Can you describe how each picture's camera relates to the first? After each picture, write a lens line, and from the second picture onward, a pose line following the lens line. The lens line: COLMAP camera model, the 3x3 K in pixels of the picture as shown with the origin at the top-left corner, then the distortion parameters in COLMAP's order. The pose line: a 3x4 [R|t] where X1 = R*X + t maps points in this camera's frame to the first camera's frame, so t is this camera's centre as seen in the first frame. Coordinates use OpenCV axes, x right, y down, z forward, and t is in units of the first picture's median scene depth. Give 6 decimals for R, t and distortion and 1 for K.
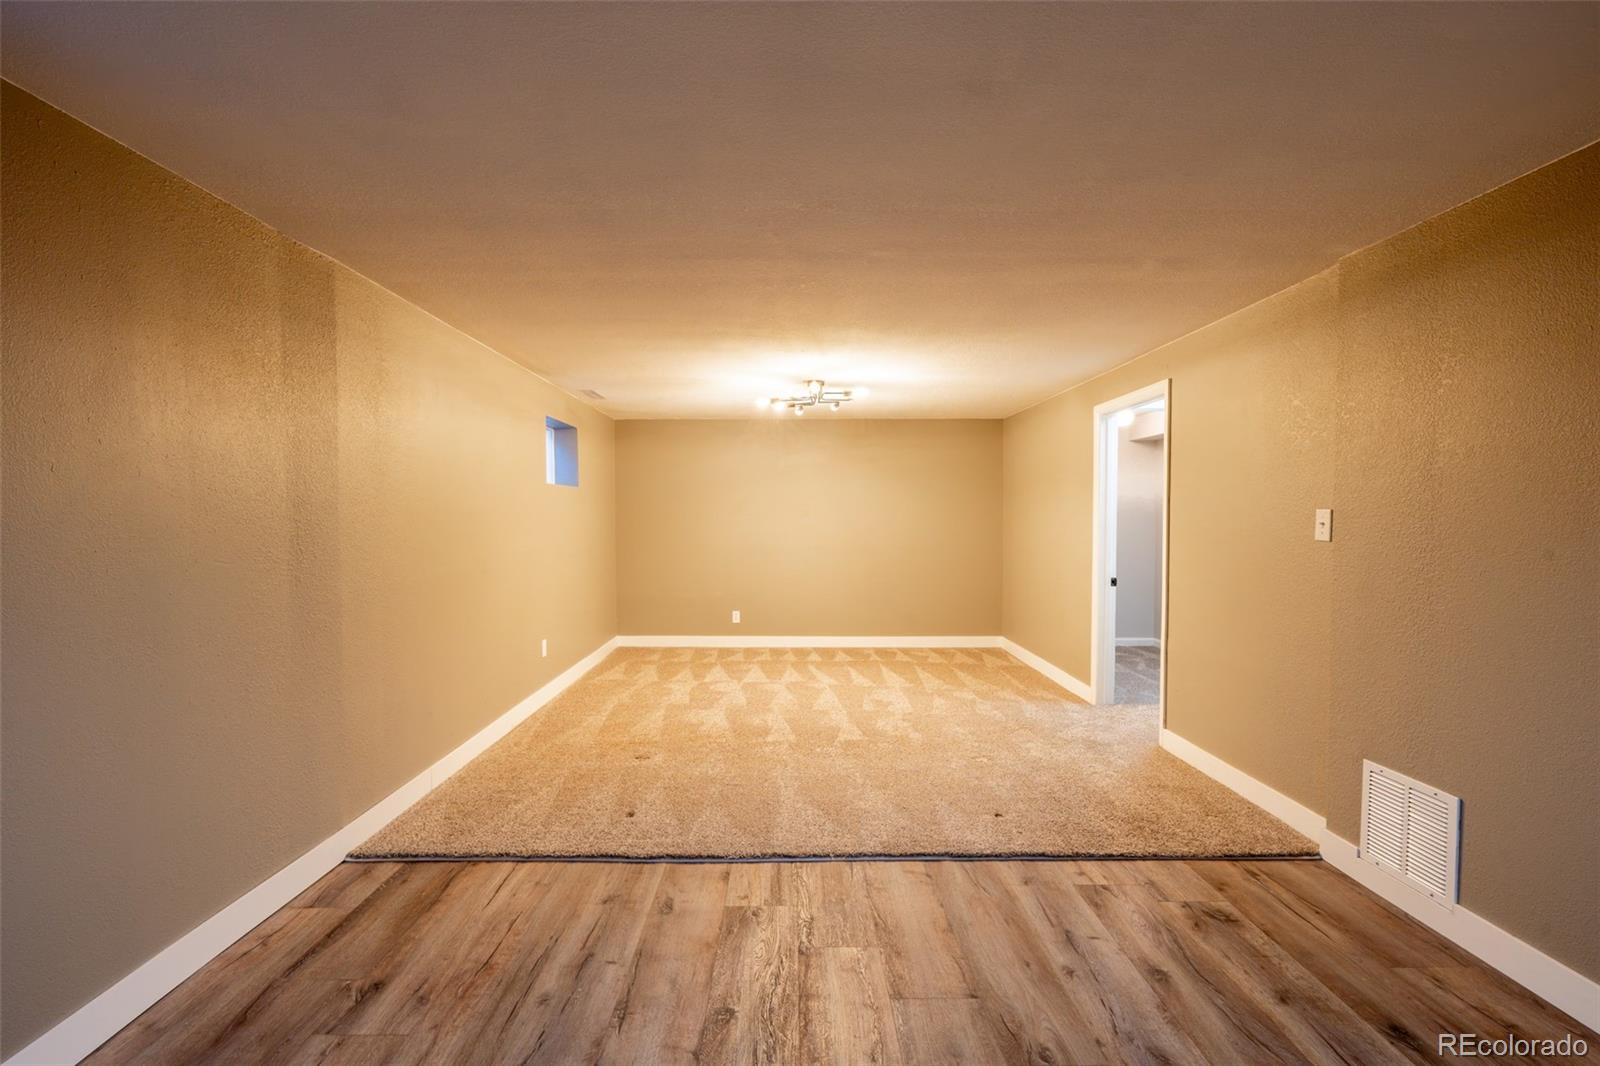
lens RADIAL K [[713.0, 0, 795.4], [0, 713.0, 518.7], [0, 0, 1]] dist [-0.008215, -0.000774]
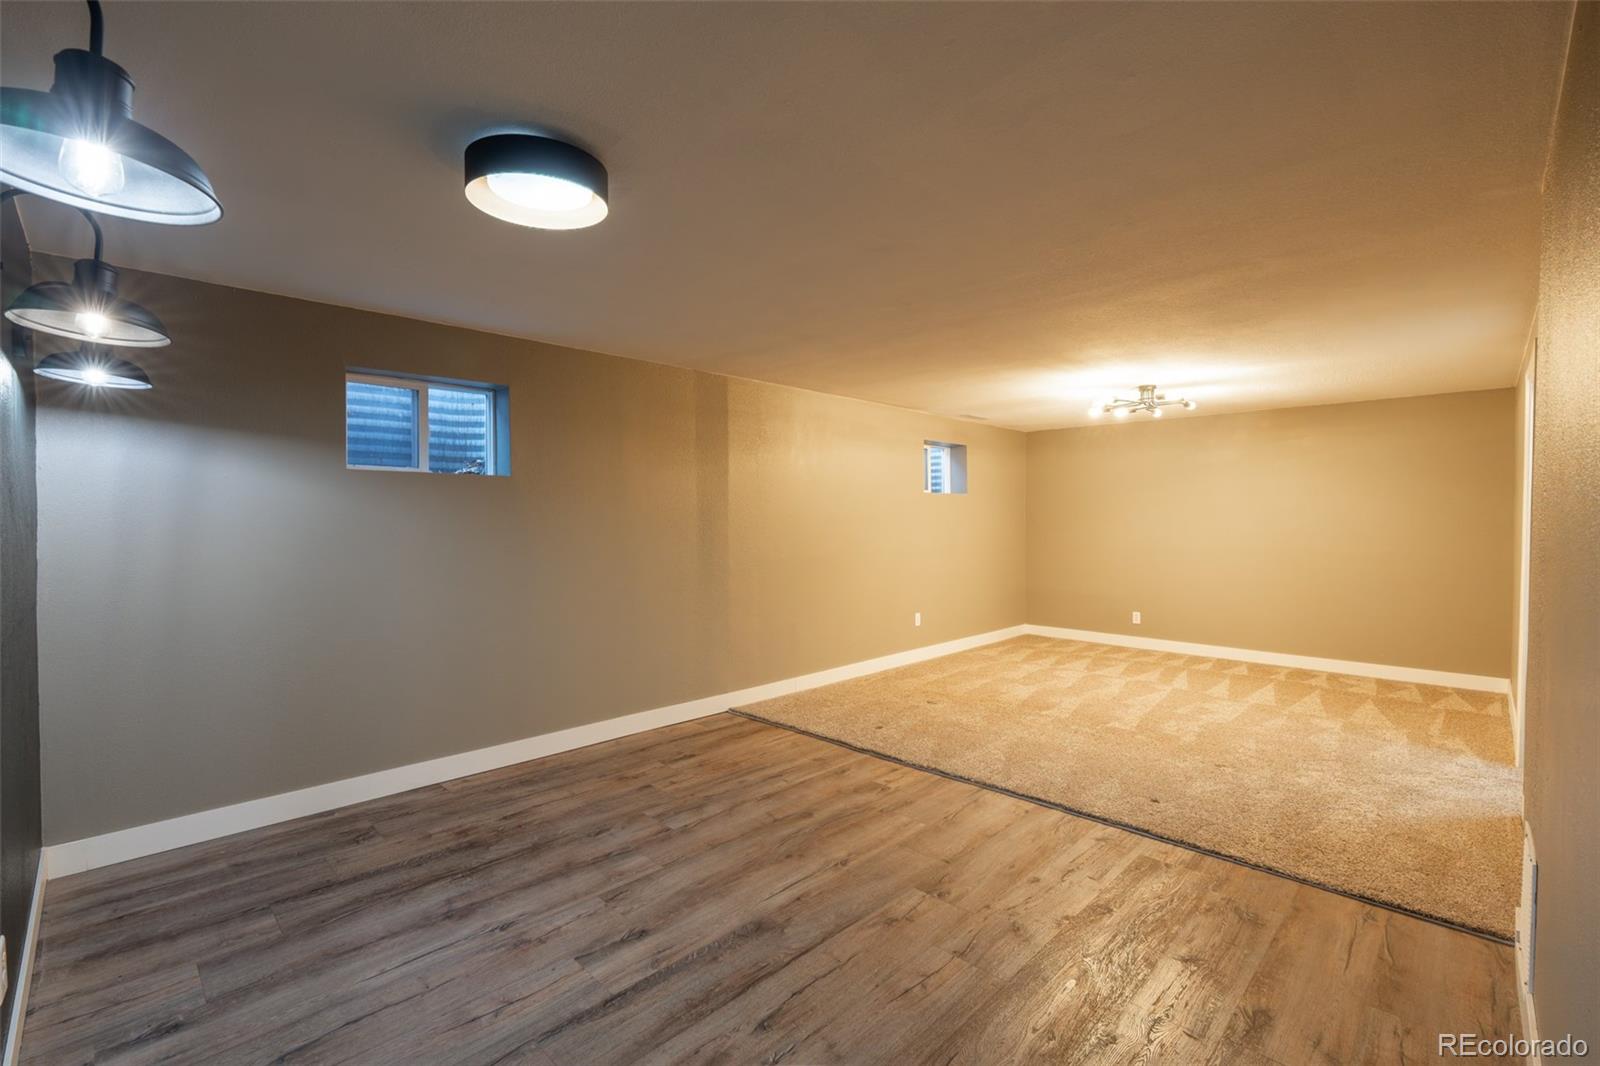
lens RADIAL K [[713.0, 0, 791.3], [0, 713.0, 535.4], [0, 0, 1]] dist [-0.008215, -0.000774]
pose [[0.702846, 0.017202, -0.711134, 0.656154], [-0.001236, 0.999736, 0.022961, -0.003746], [0.711341, -0.015259, 0.702681, -0.127352]]
